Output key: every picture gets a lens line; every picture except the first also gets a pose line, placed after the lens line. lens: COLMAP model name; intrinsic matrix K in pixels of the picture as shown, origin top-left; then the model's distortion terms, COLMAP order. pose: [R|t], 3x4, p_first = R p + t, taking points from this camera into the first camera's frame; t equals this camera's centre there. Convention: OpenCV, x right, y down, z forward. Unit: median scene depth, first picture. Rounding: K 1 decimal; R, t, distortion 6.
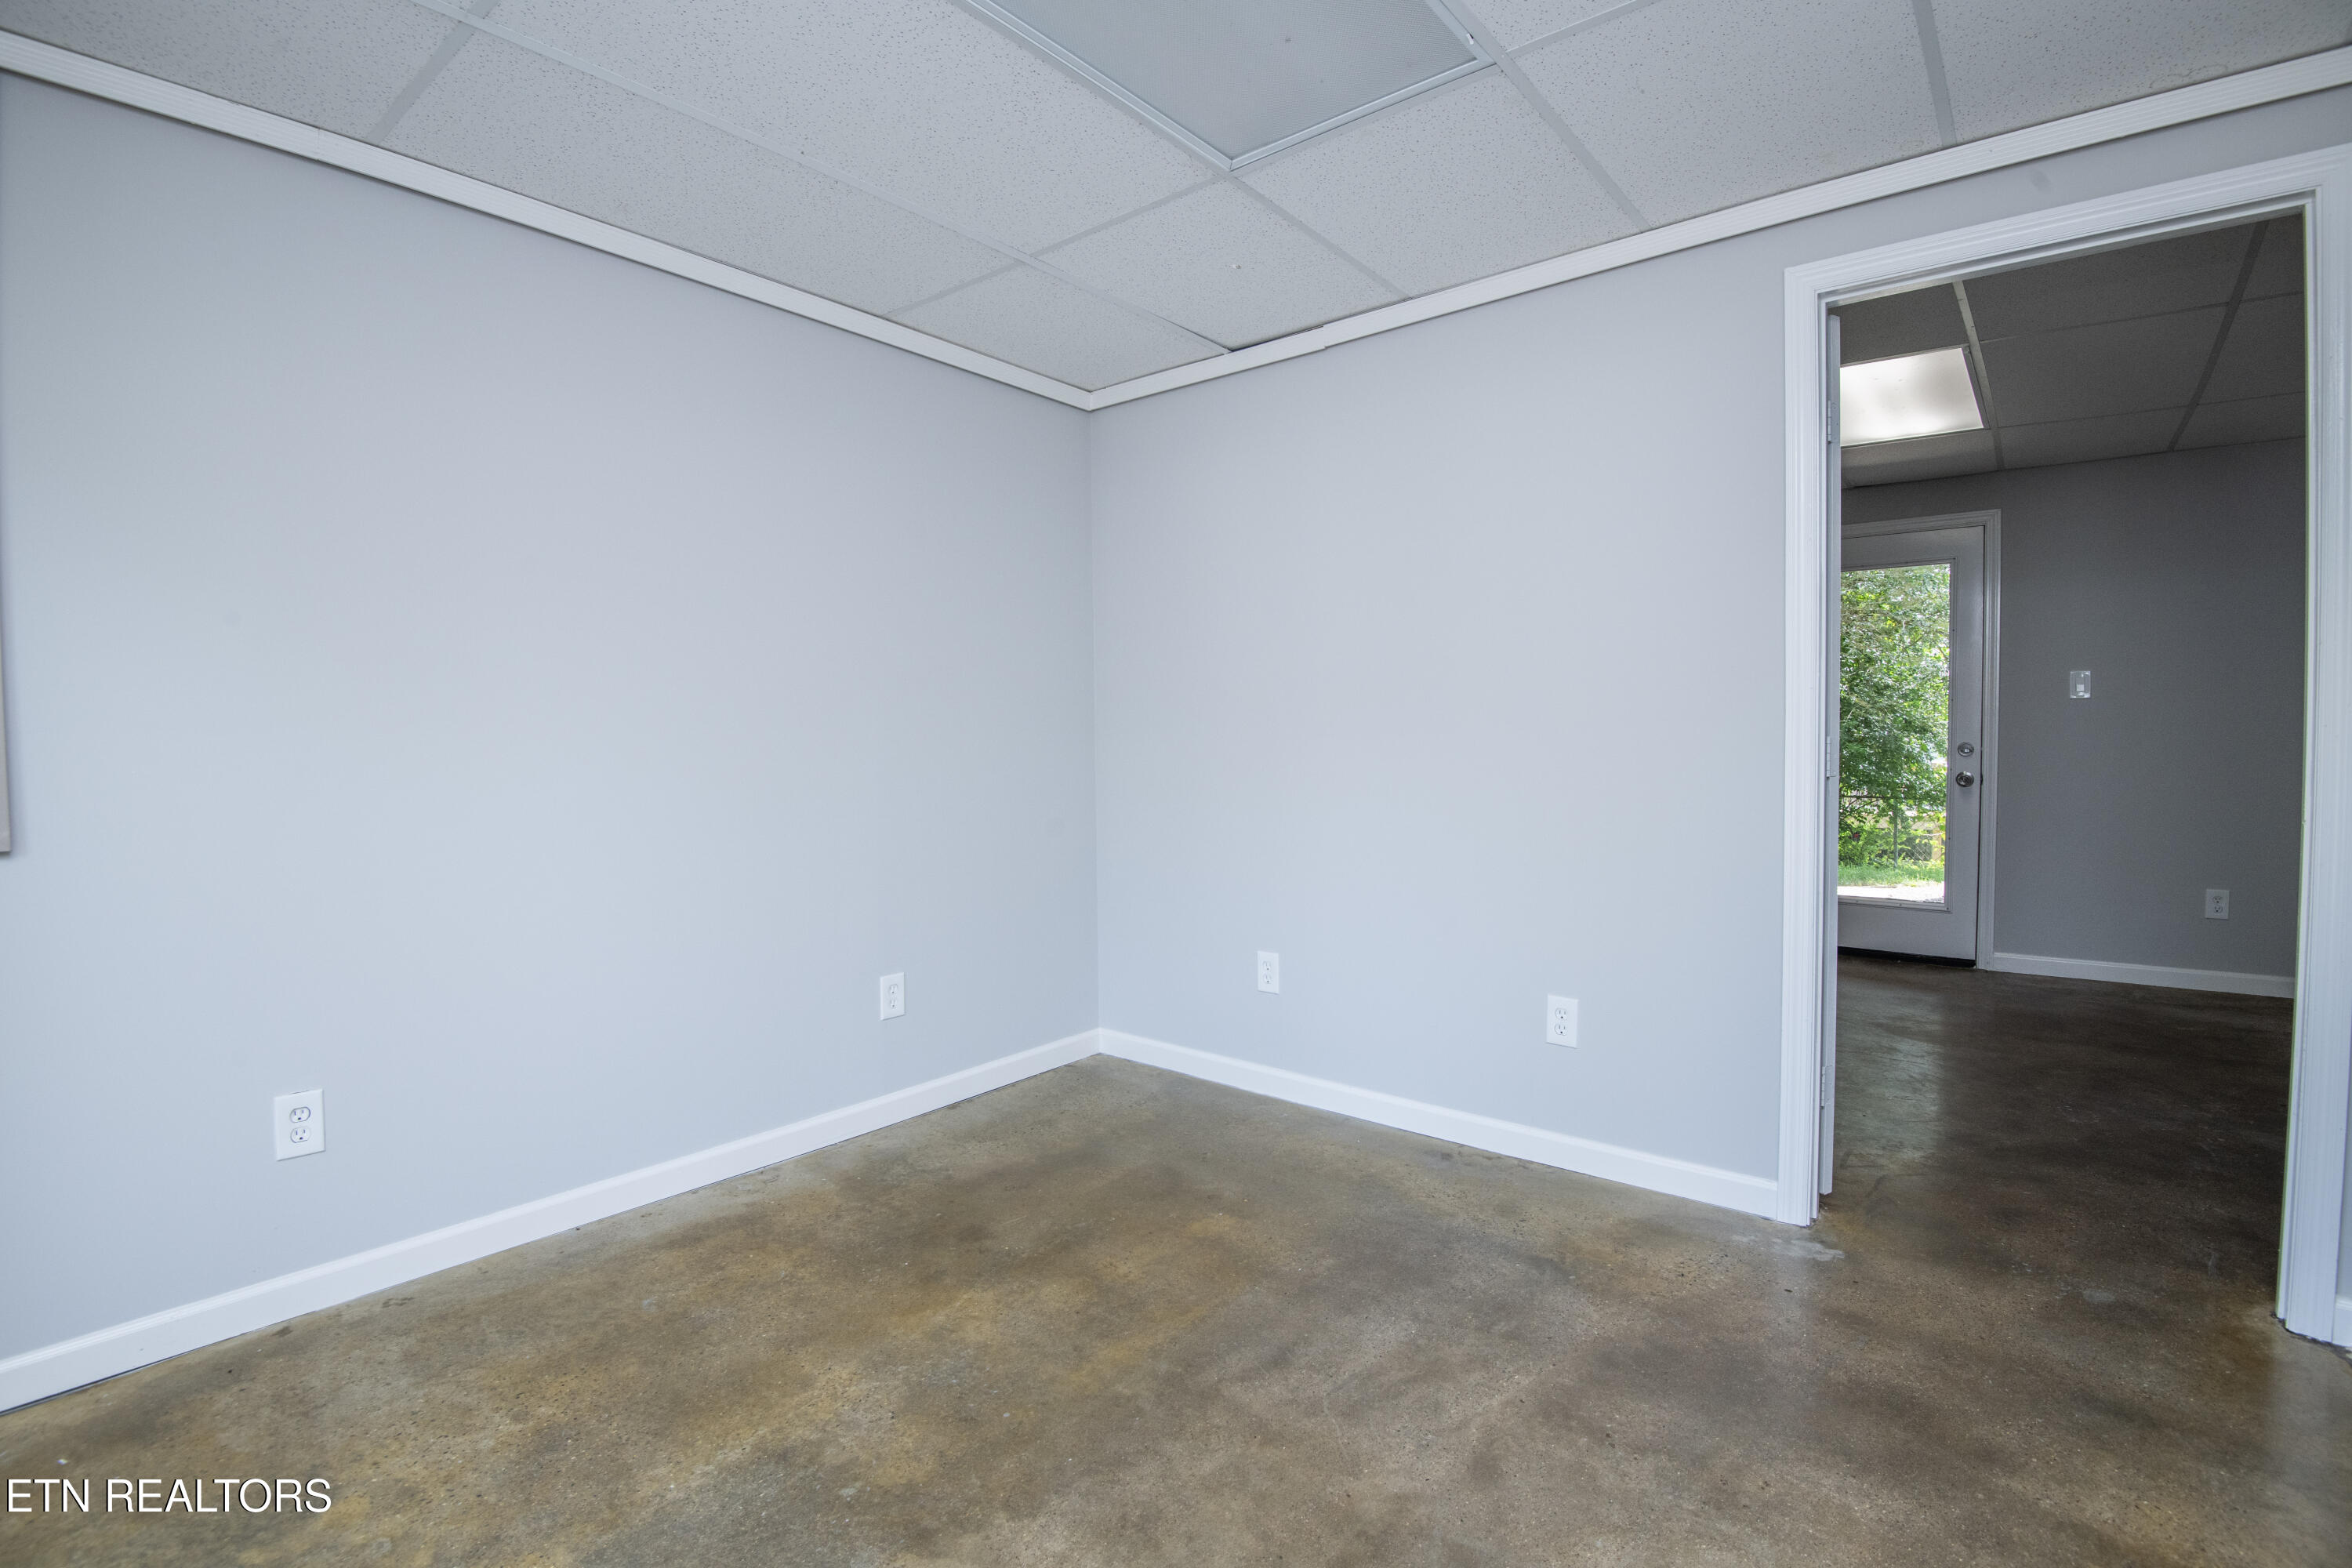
lens RADIAL K [[1085.7, 0, 1175.4], [0, 1085.7, 779.4], [0, 0, 1]] dist [-0.041842, -0.002952]
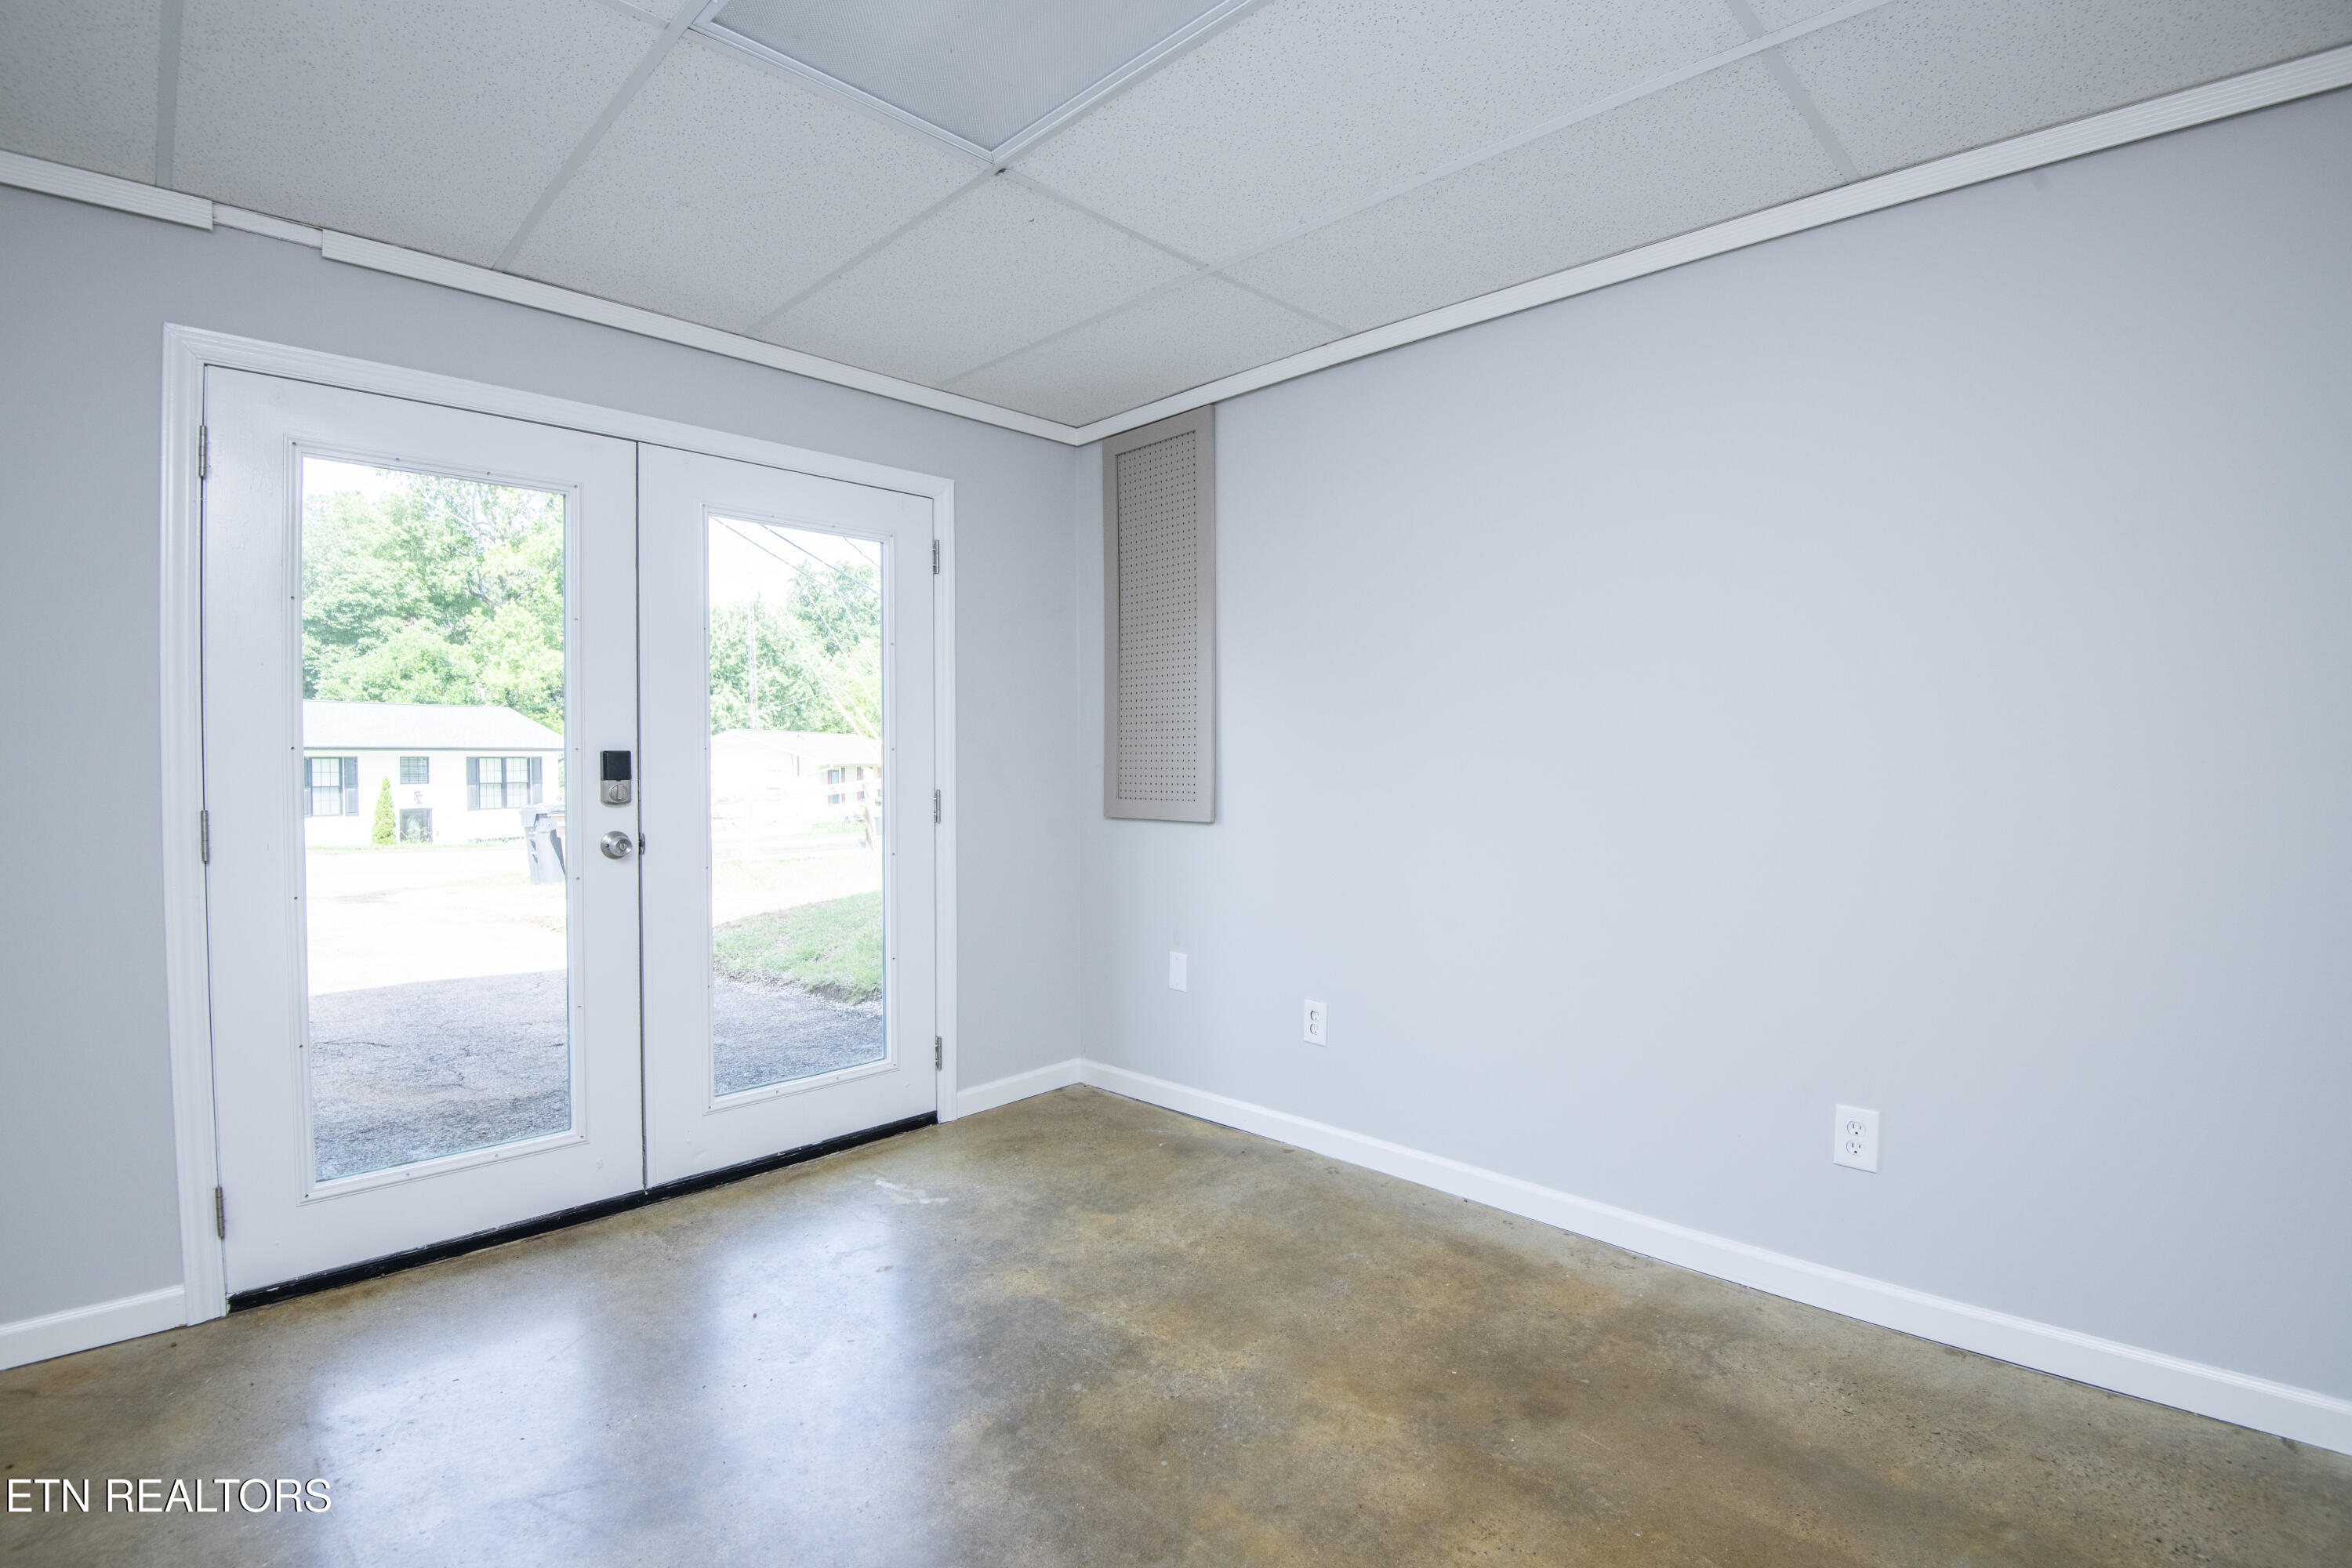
lens RADIAL K [[1085.7, 0, 1188.9], [0, 1085.7, 790.8], [0, 0, 1]] dist [-0.041842, -0.002952]
pose [[-0.078936, 0.041831, -0.996002, 0.654332], [-0.041886, 0.998098, 0.045239, -0.054121], [0.995999, 0.045290, -0.077033, 0.888498]]
